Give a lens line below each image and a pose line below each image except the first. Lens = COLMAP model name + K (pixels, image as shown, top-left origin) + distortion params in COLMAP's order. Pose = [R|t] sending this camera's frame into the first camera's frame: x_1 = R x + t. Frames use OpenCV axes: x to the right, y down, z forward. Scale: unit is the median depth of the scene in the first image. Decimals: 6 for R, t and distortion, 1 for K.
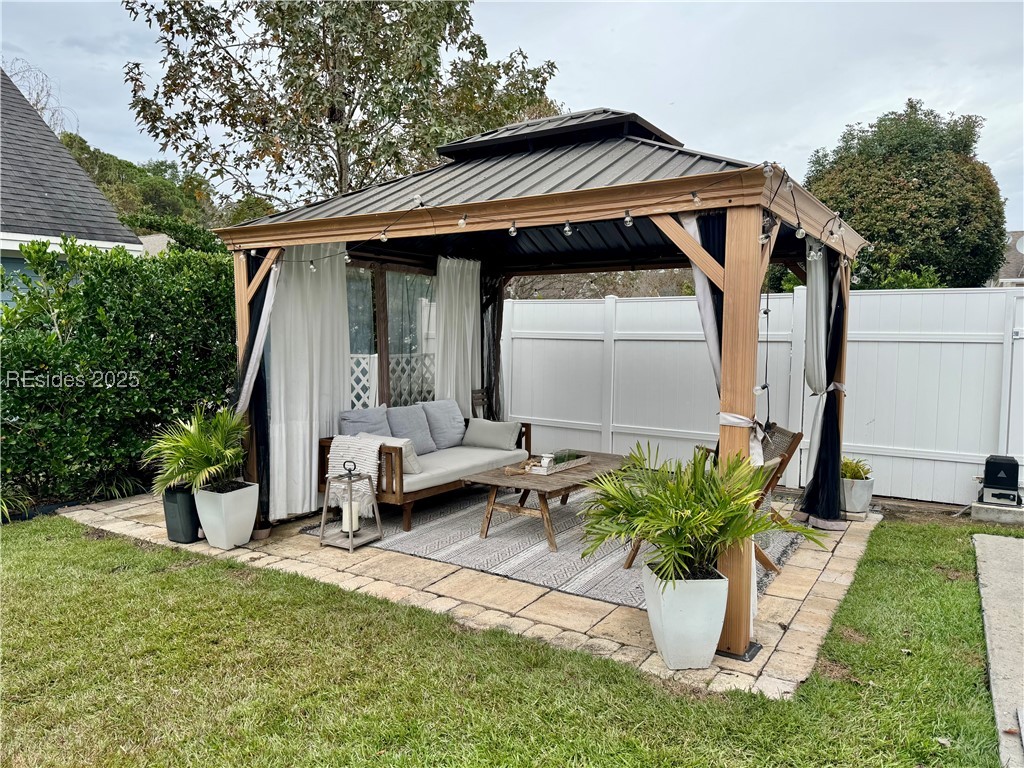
lens RADIAL K [[711.0, 0, 512.0], [0, 711.0, 384.0], [0, 0, 1]] dist [0.172272, -0.290835]
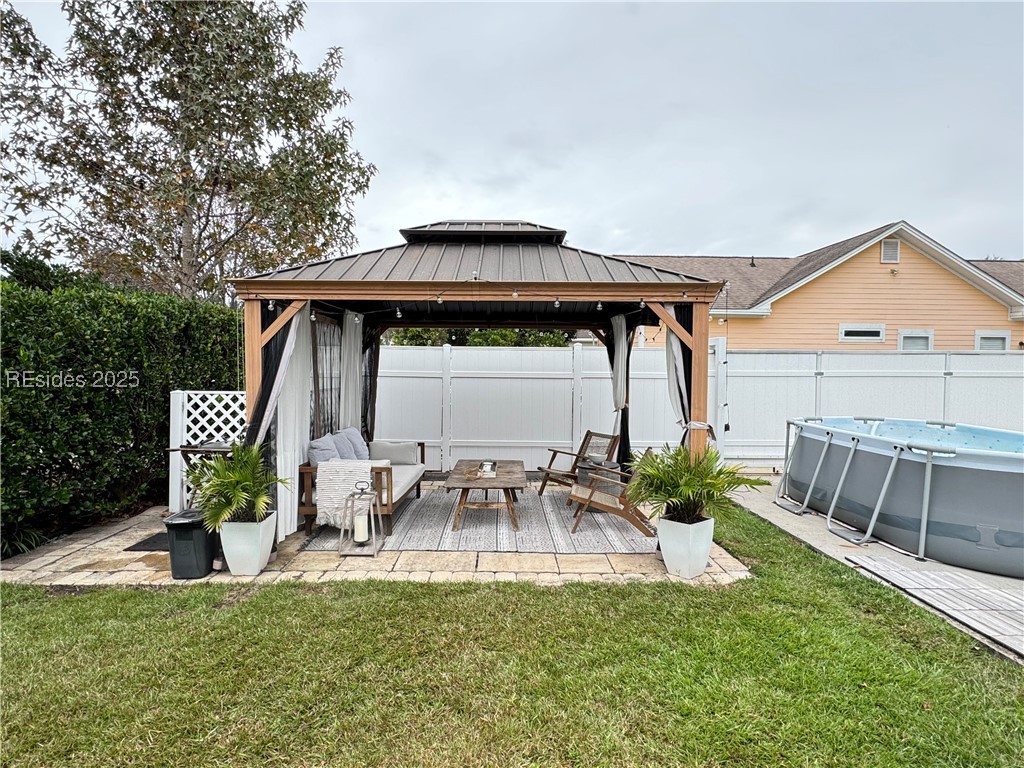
lens RADIAL K [[553.9, 0, 512.0], [0, 553.9, 384.0], [0, 0, 1]] dist [-0.000789, -0.000825]
pose [[0.841131, -0.011868, 0.540702, -0.531239], [0.036511, 0.998724, -0.034877, -0.013144], [-0.539598, 0.049077, 0.840491, 0.093992]]
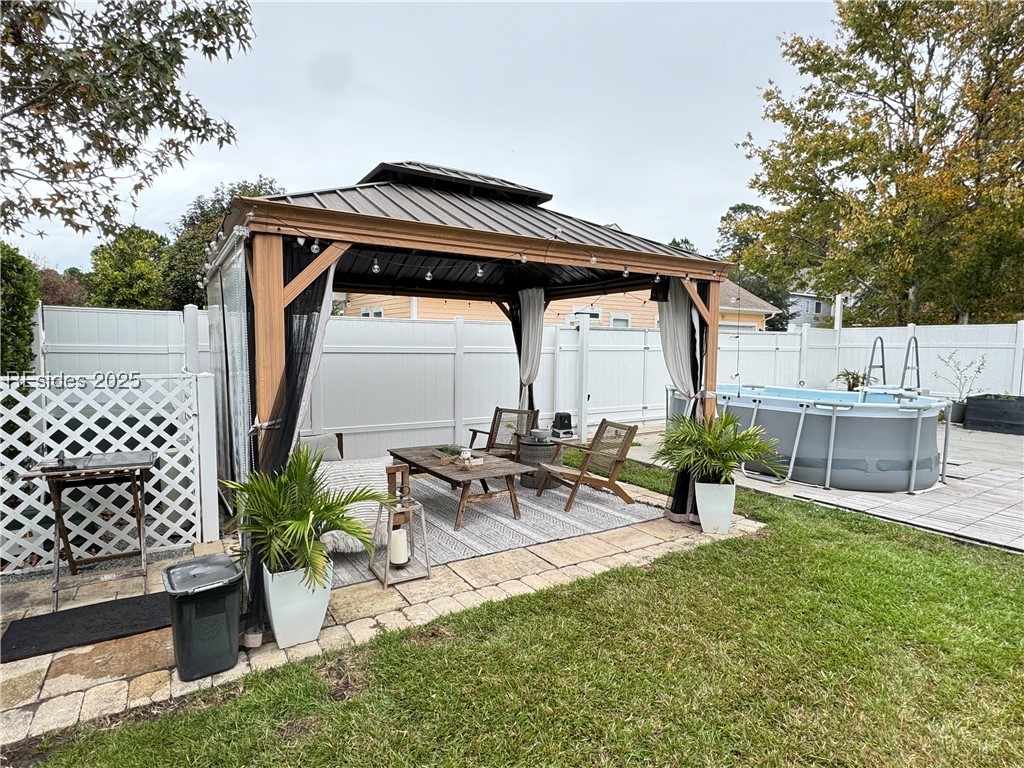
lens RADIAL K [[553.9, 0, 512.0], [0, 553.9, 384.0], [0, 0, 1]] dist [-0.000789, -0.000825]
pose [[0.430965, -0.058764, 0.900453, -0.827389], [0.060103, 0.997531, 0.036334, -0.042328], [-0.900365, 0.038461, 0.433433, 0.582824]]
